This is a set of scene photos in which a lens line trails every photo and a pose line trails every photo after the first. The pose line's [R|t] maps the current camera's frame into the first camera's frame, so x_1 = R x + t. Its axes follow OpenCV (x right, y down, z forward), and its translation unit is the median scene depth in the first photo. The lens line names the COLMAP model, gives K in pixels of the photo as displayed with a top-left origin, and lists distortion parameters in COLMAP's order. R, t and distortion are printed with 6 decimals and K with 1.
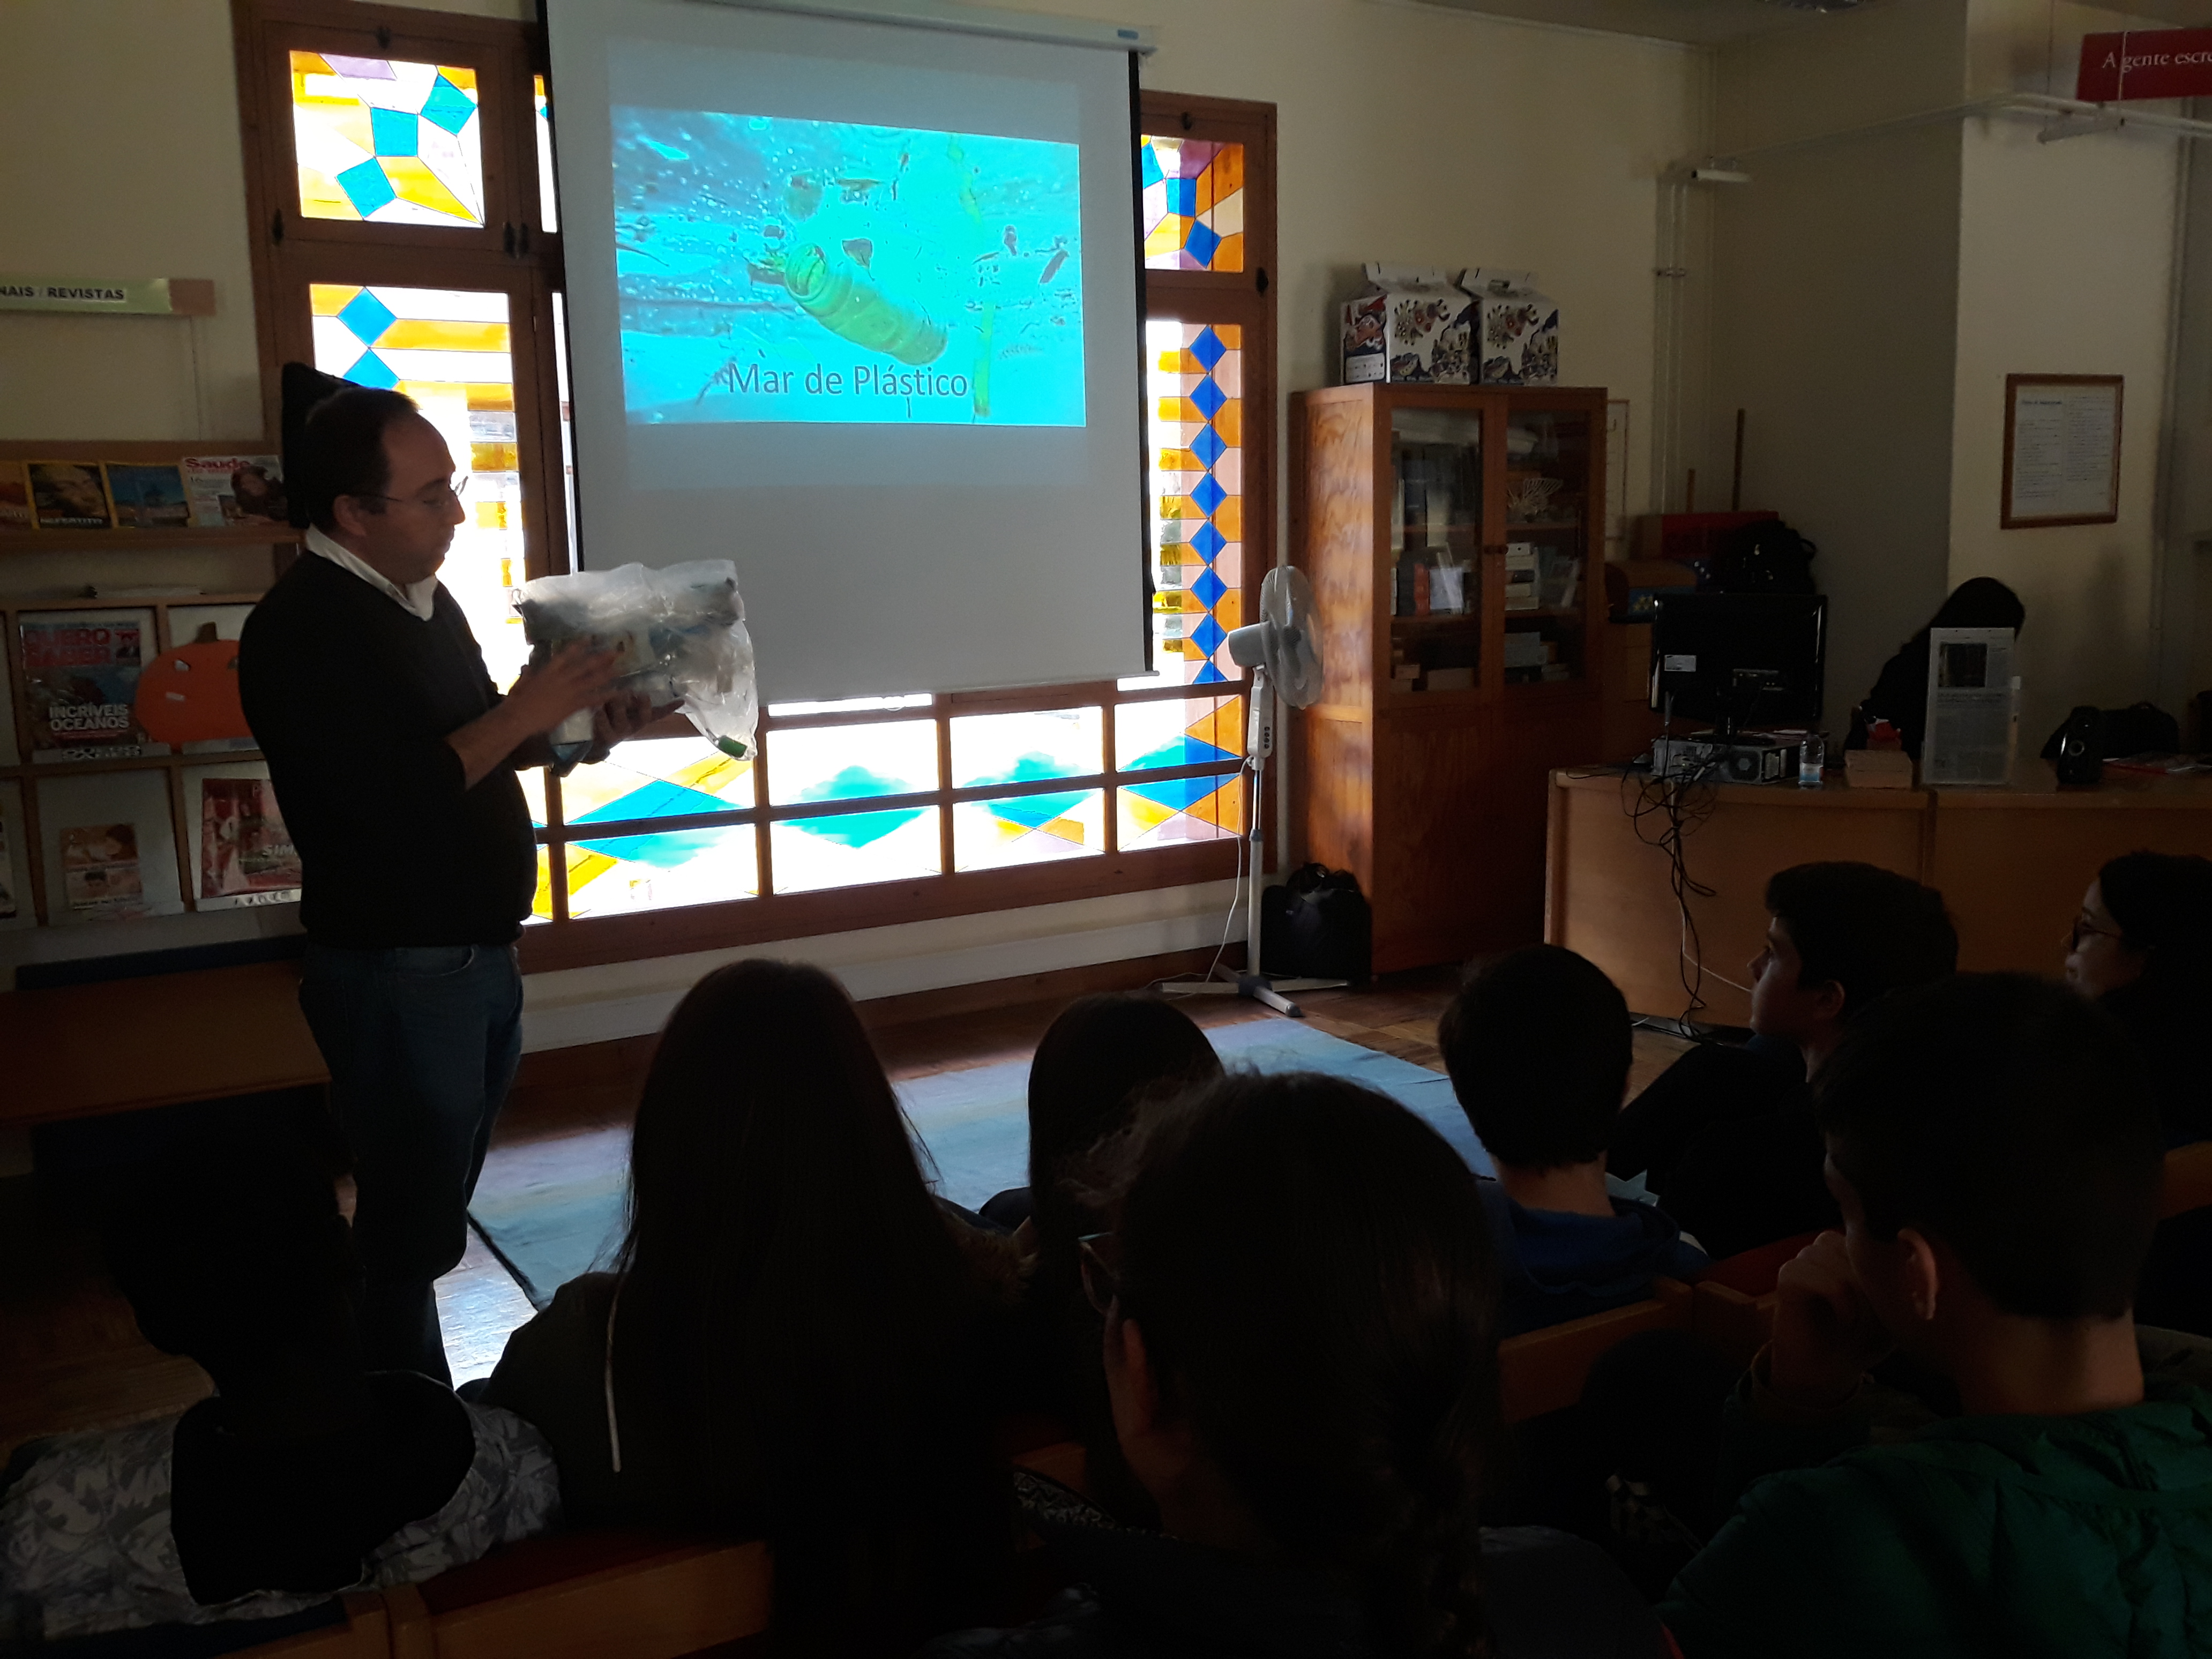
lens RADIAL K [[2086.4, 0, 1106.0], [0, 2086.4, 829.5], [0, 0, 1]] dist [0.175804, -0.583487]
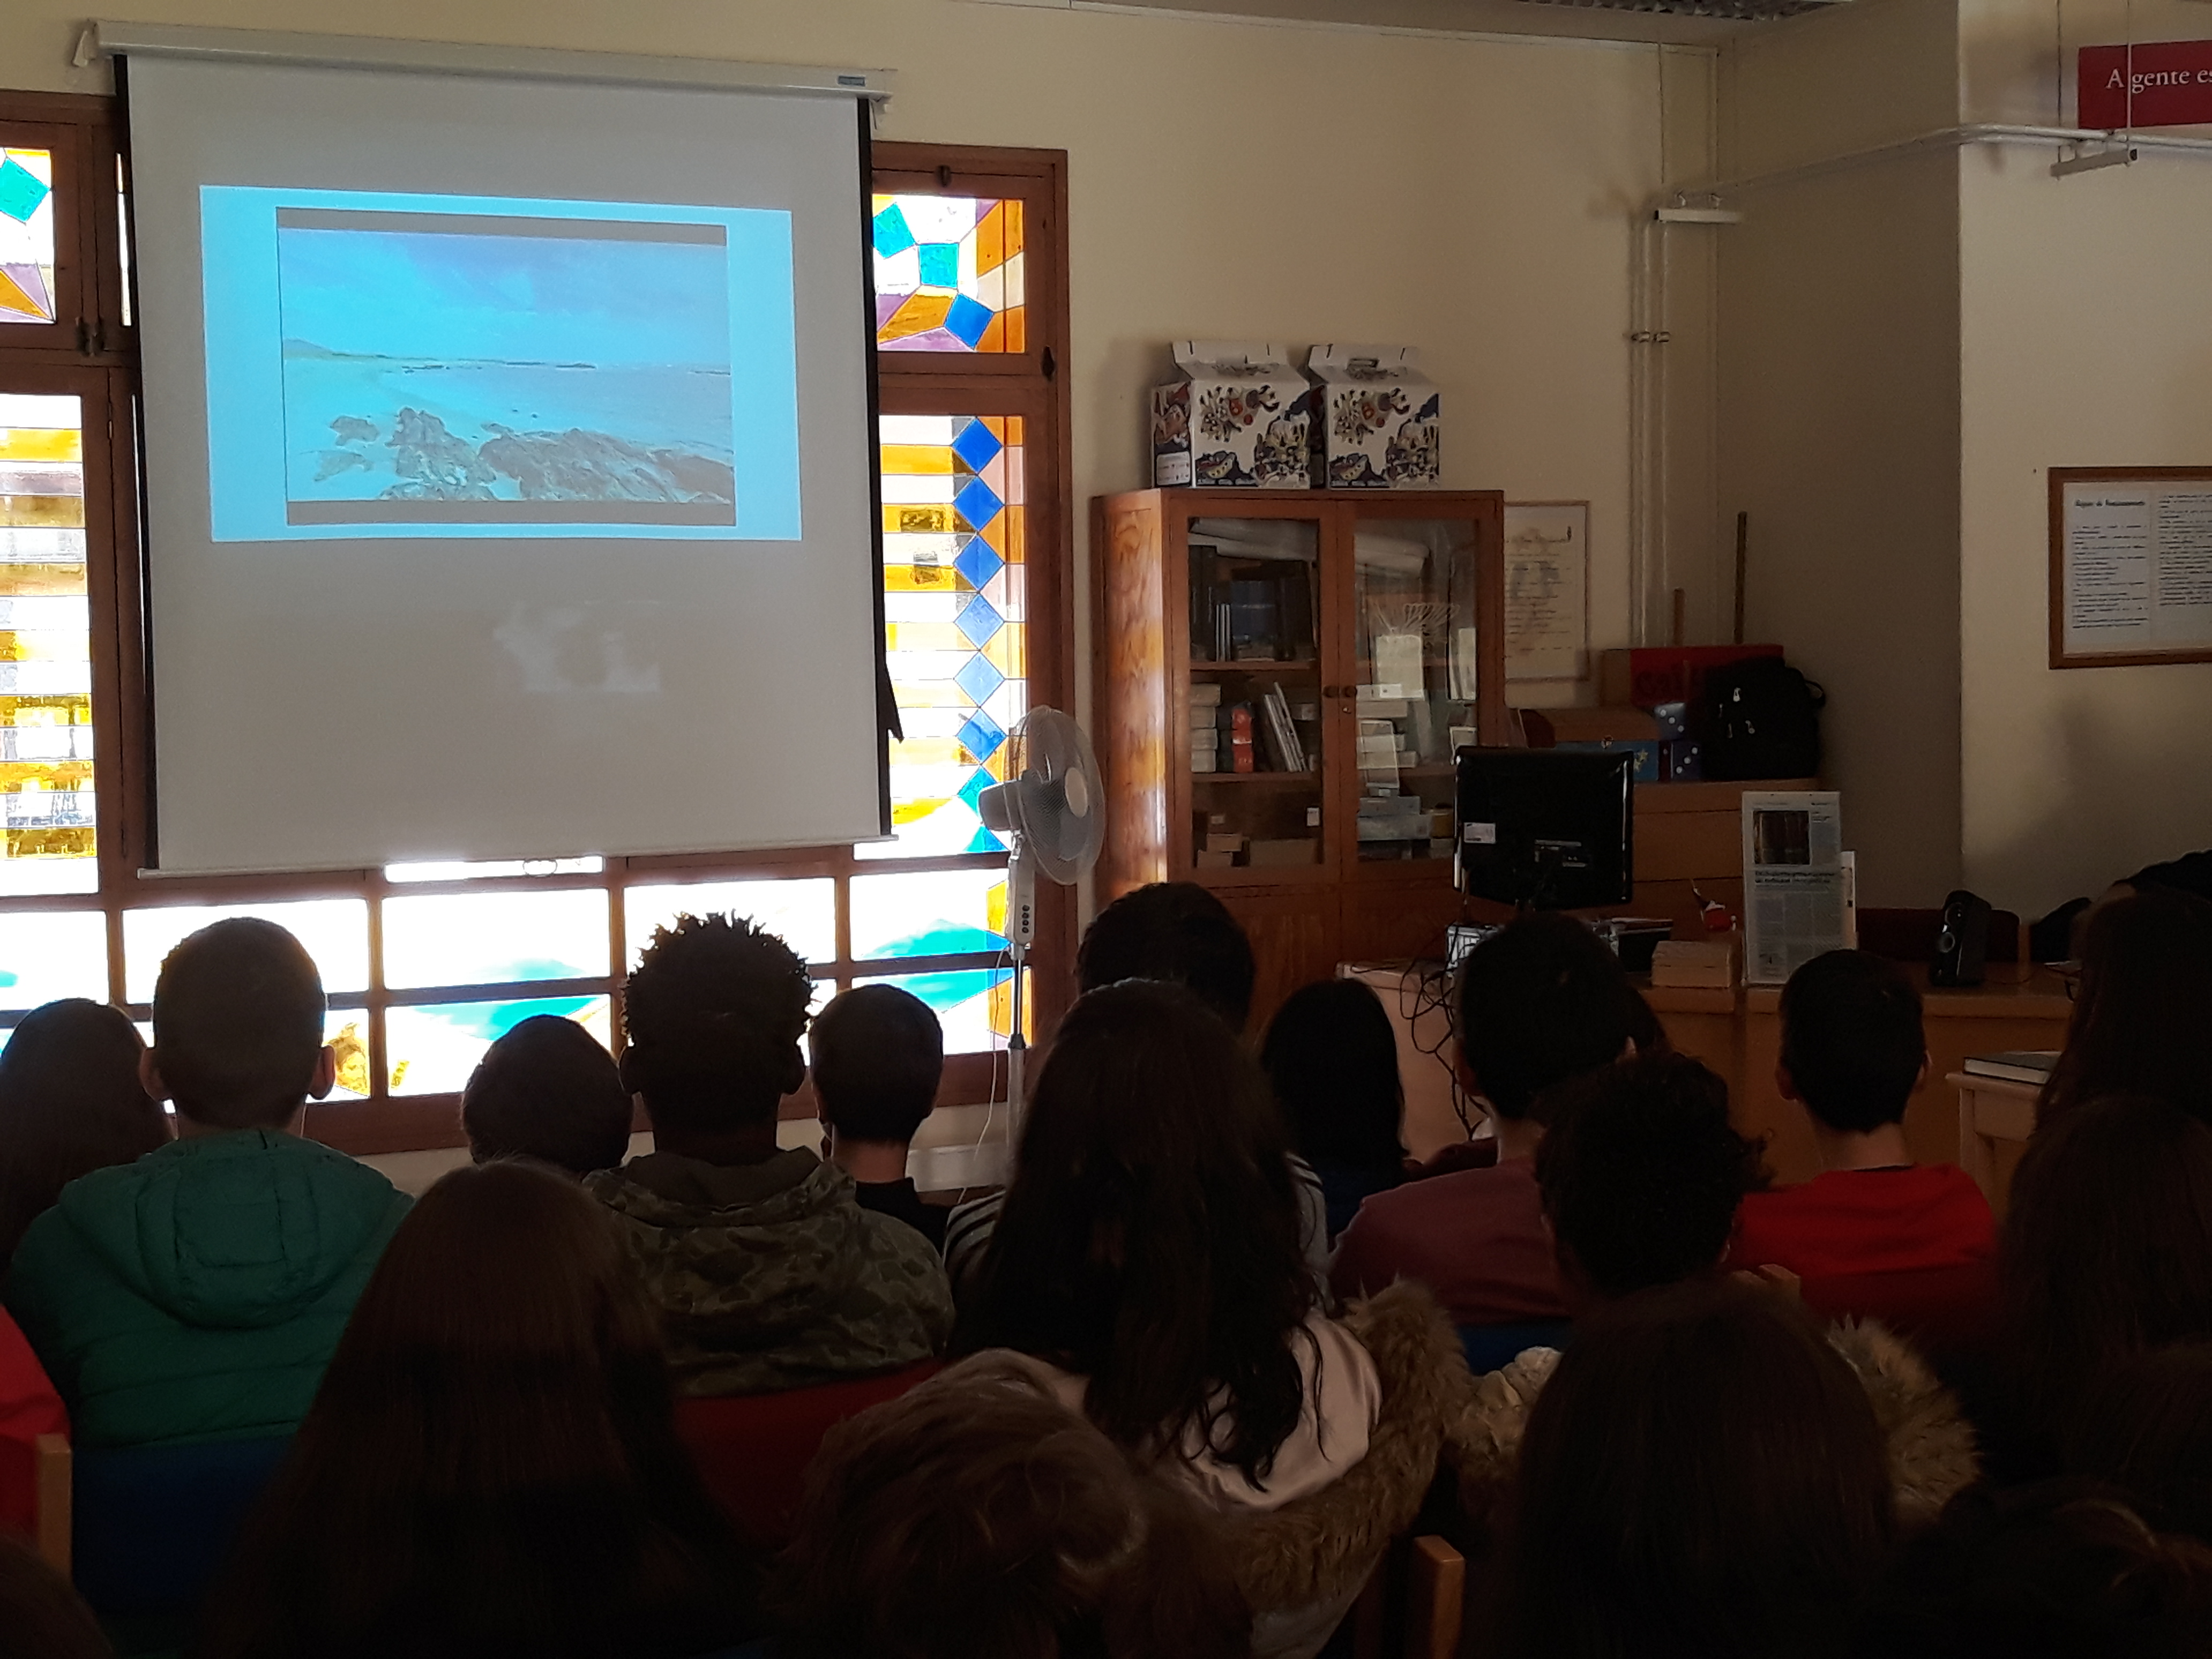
lens RADIAL K [[3581.2, 0, 1106.0], [0, 3581.2, 829.5], [0, 0, 1]] dist [0.362961, -1.585825]
pose [[0.990932, 0.012507, -0.133779, 0.285335], [-0.024735, 0.995622, -0.090136, 0.044319], [0.132066, 0.092628, 0.986904, -0.355528]]
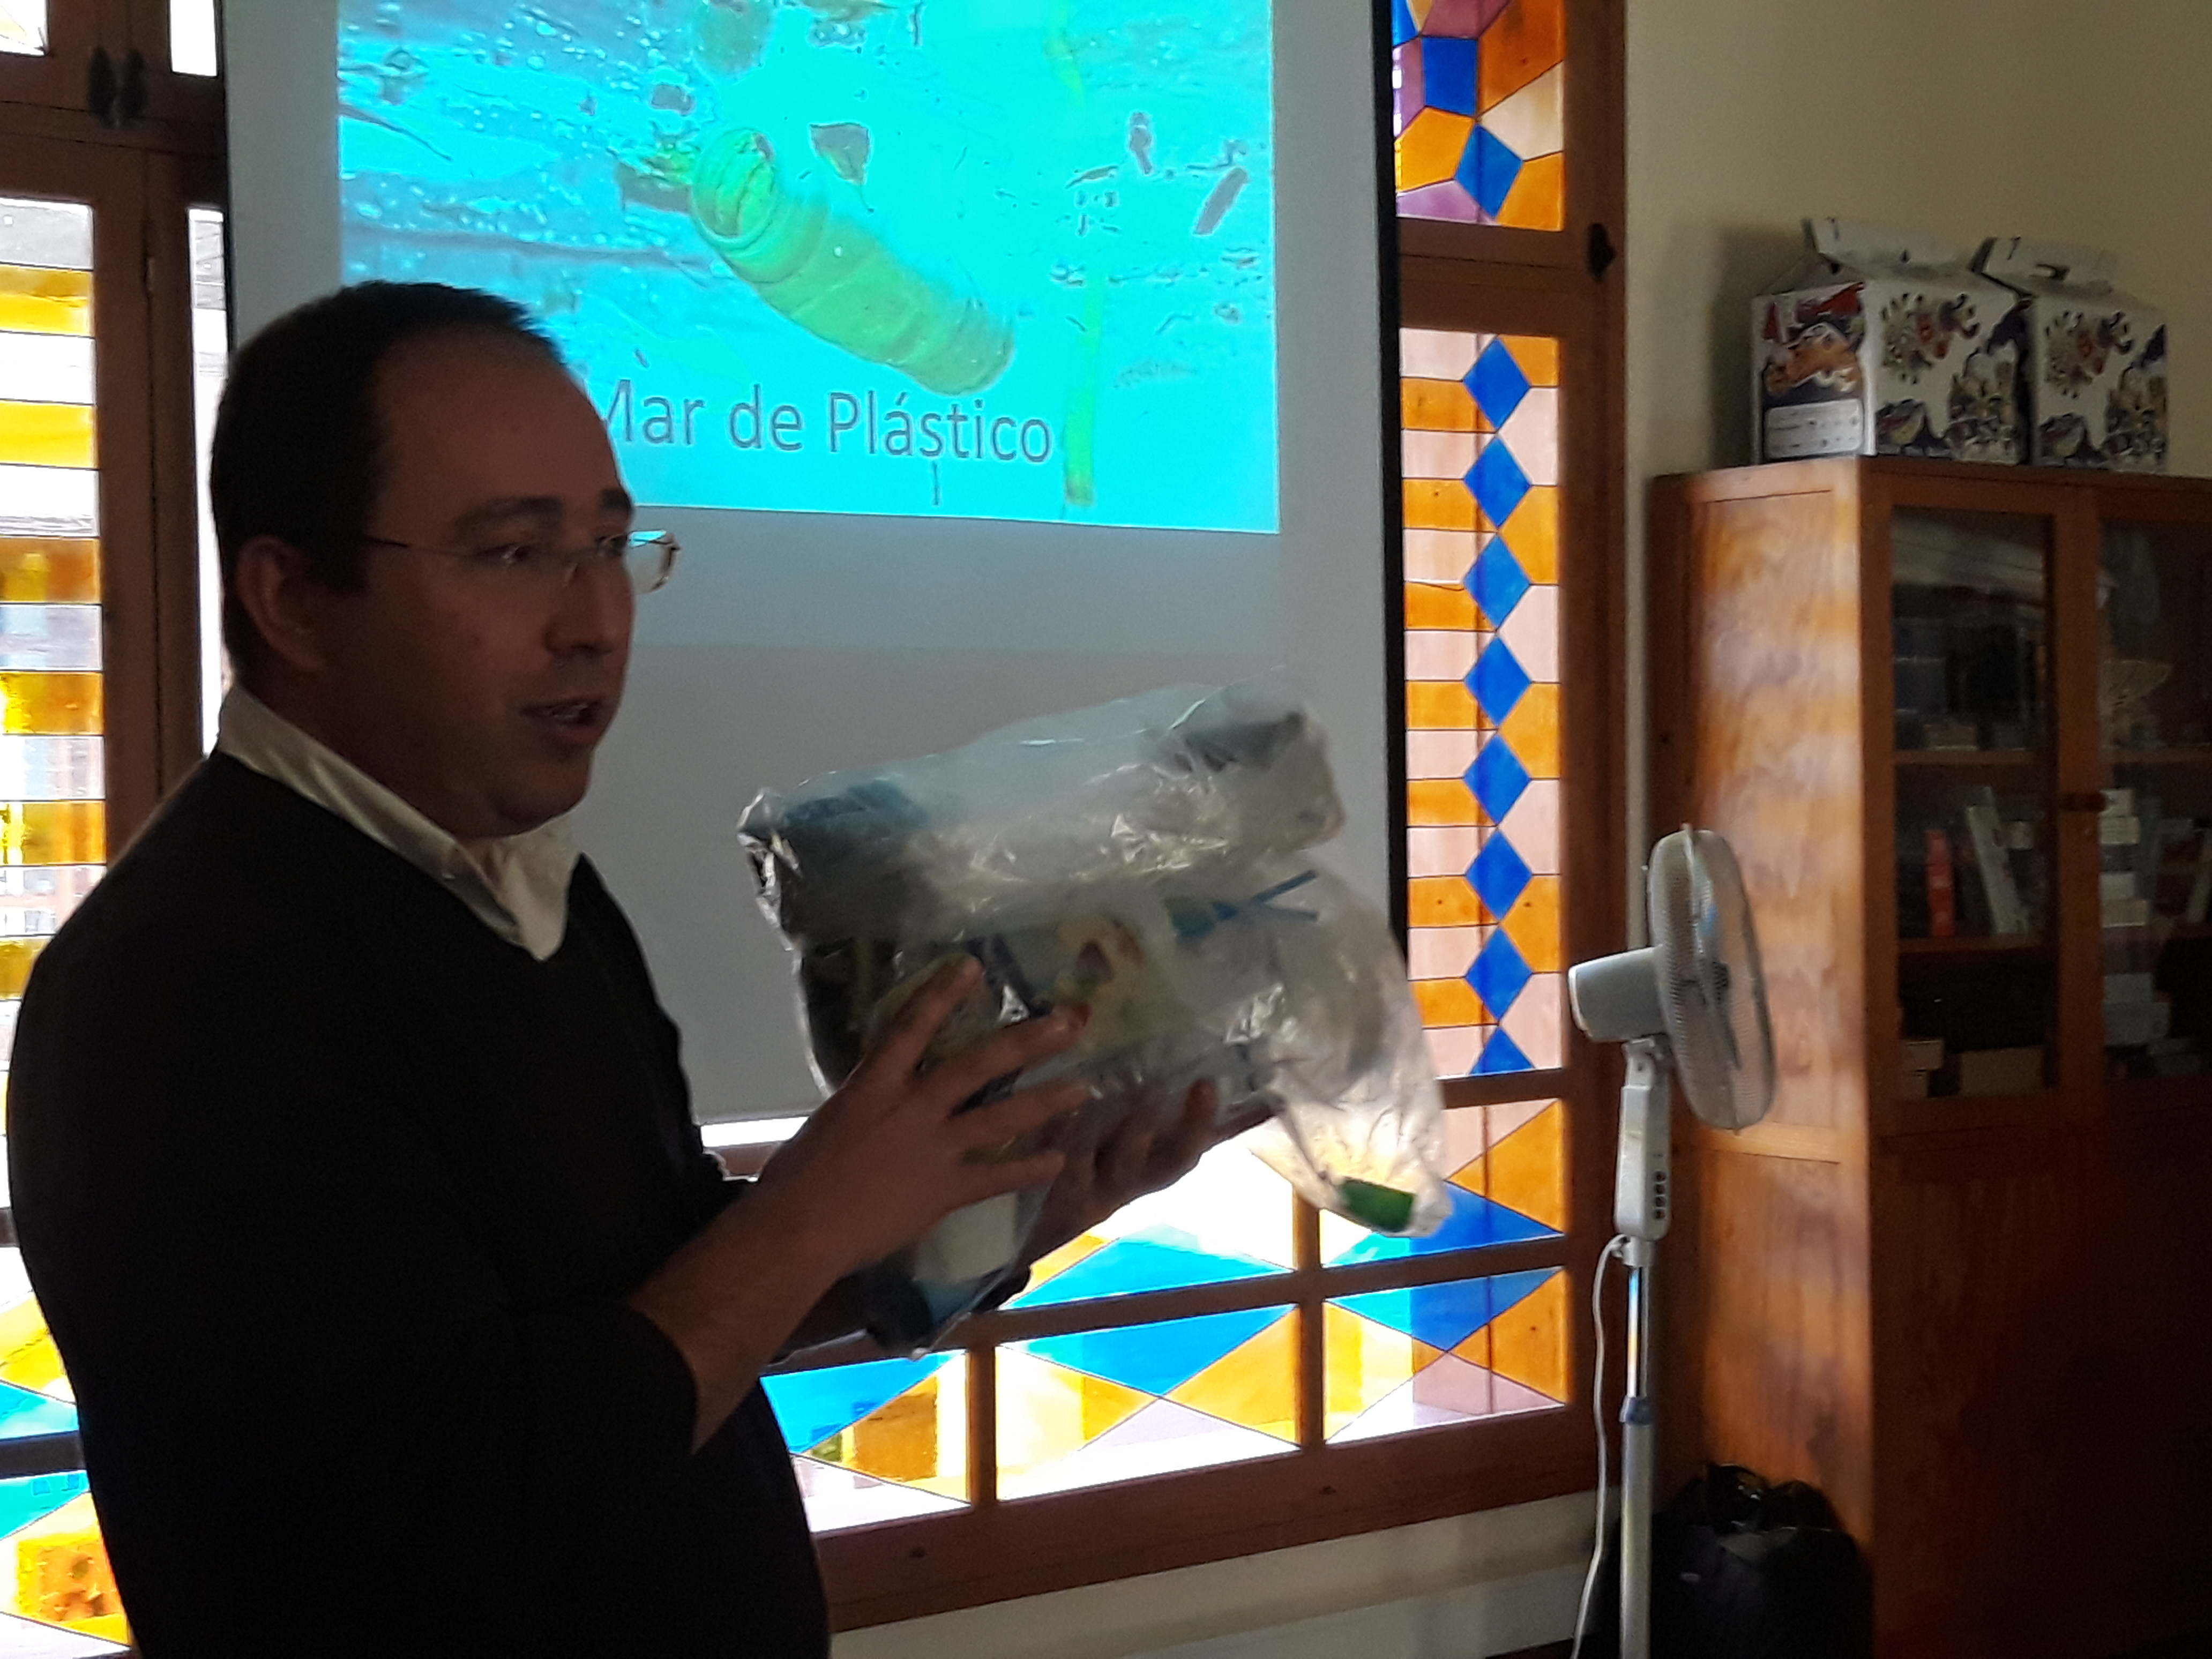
lens RADIAL K [[3581.2, 0, 1106.0], [0, 3581.2, 829.5], [0, 0, 1]] dist [0.362961, -1.585825]
pose [[0.995200, 0.009073, 0.097439, -0.119888], [0.003193, 0.992153, -0.124992, -0.023931], [-0.097808, 0.124703, 0.987362, 0.202979]]
